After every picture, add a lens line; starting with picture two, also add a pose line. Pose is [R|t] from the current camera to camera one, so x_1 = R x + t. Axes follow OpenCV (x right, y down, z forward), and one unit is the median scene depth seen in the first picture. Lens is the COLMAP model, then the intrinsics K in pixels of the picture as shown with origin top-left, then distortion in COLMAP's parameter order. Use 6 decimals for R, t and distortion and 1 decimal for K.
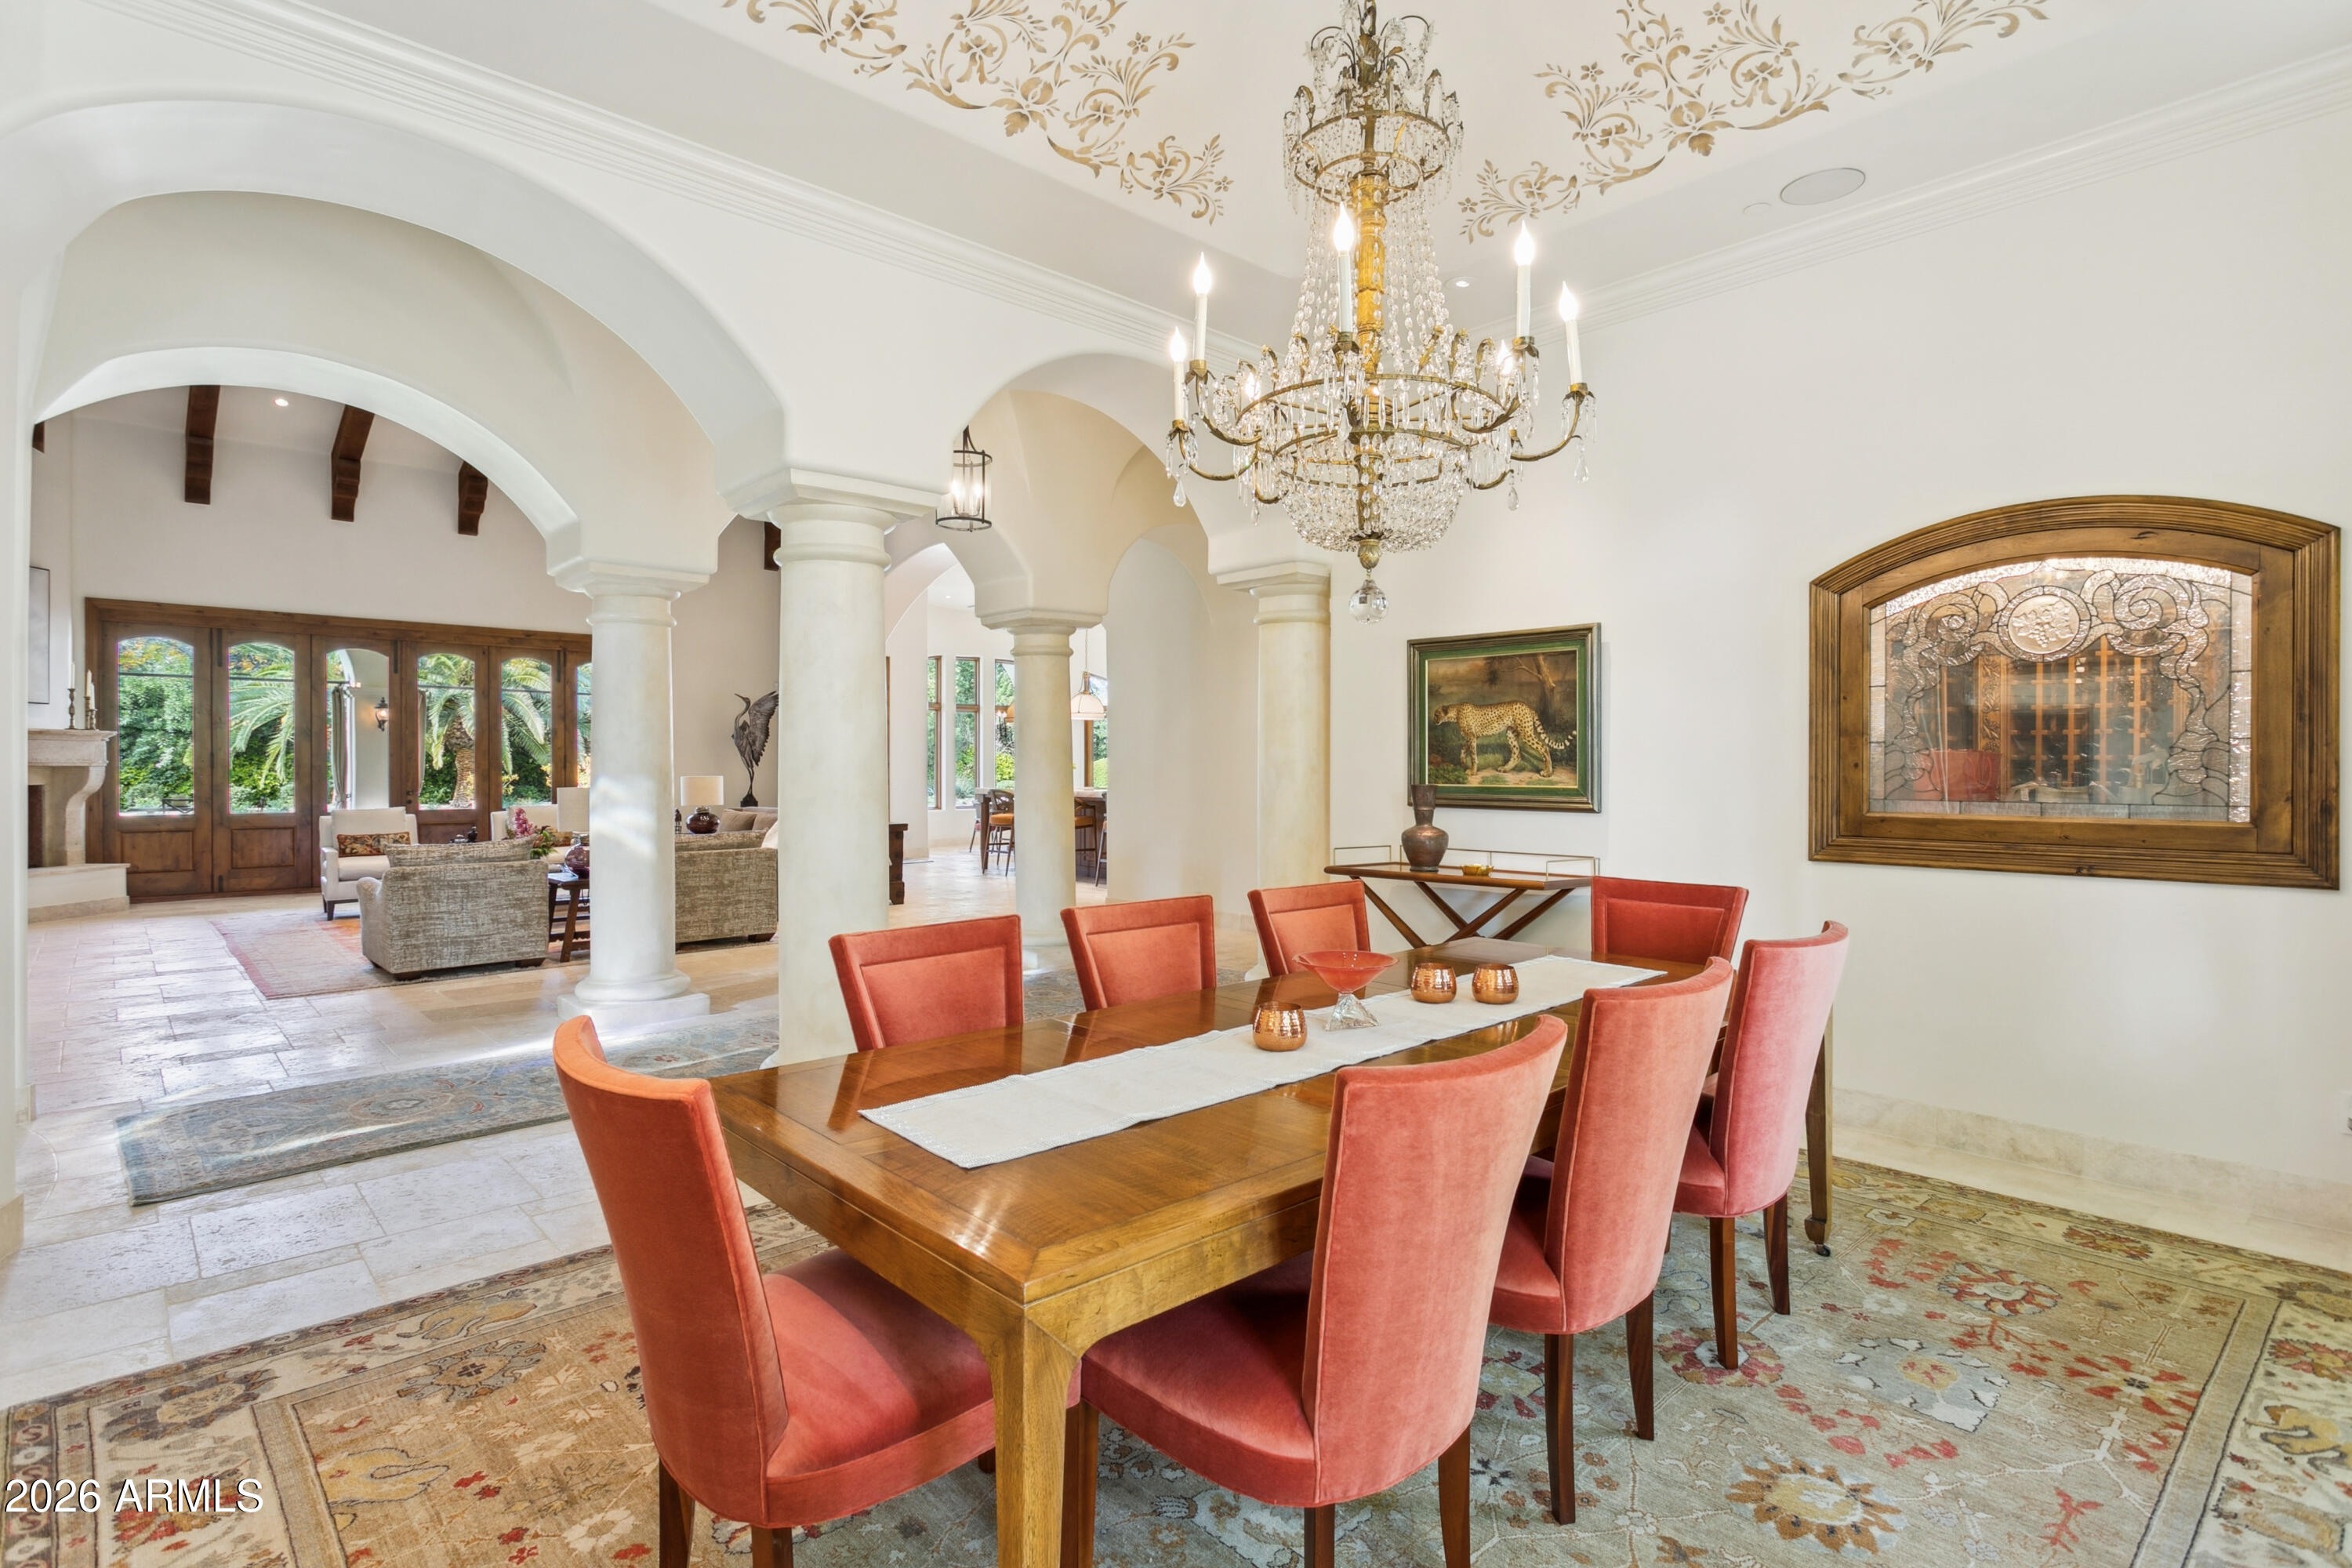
lens RADIAL K [[1170.2, 0, 1168.3], [0, 1170.2, 776.8], [0, 0, 1]] dist [0.012927, -0.001485]
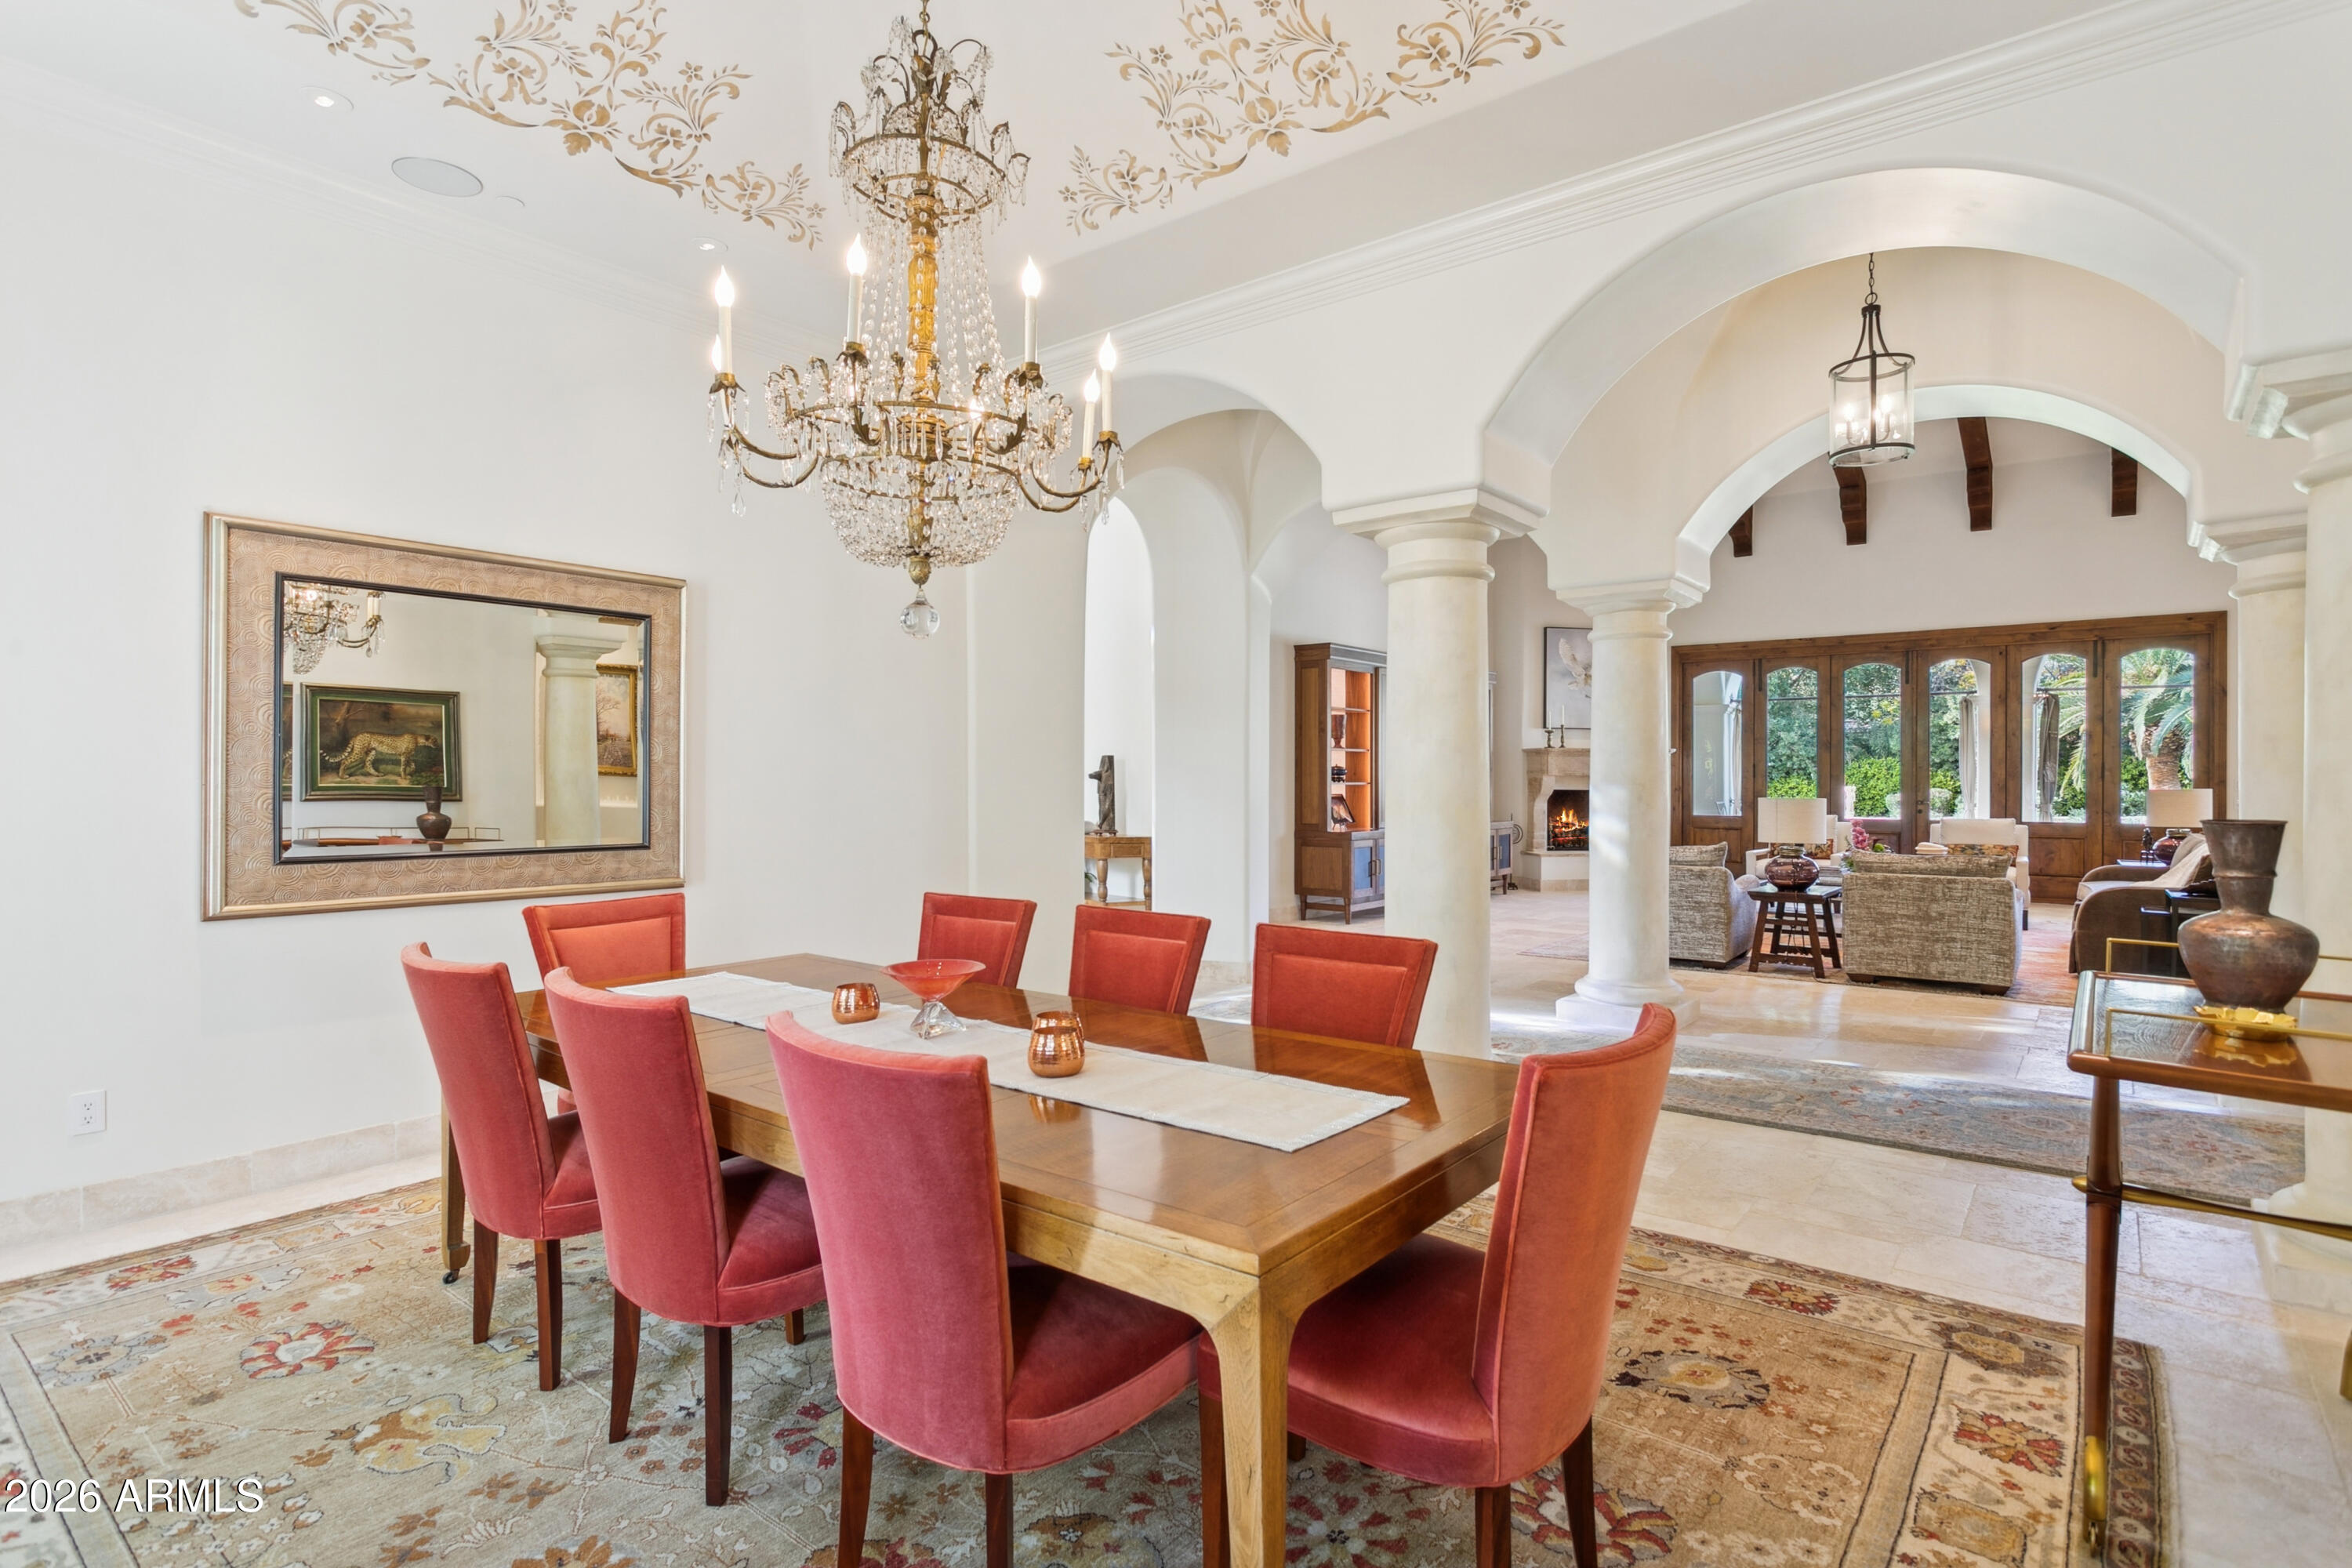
lens RADIAL K [[1170.2, 0, 1168.3], [0, 1170.2, 776.8], [0, 0, 1]] dist [0.012927, -0.001485]
pose [[0.159872, -0.000003, -0.987138, 0.944749], [-0.006161, 0.999981, -0.001001, -0.010887], [0.987119, 0.006241, 0.159869, 0.829099]]
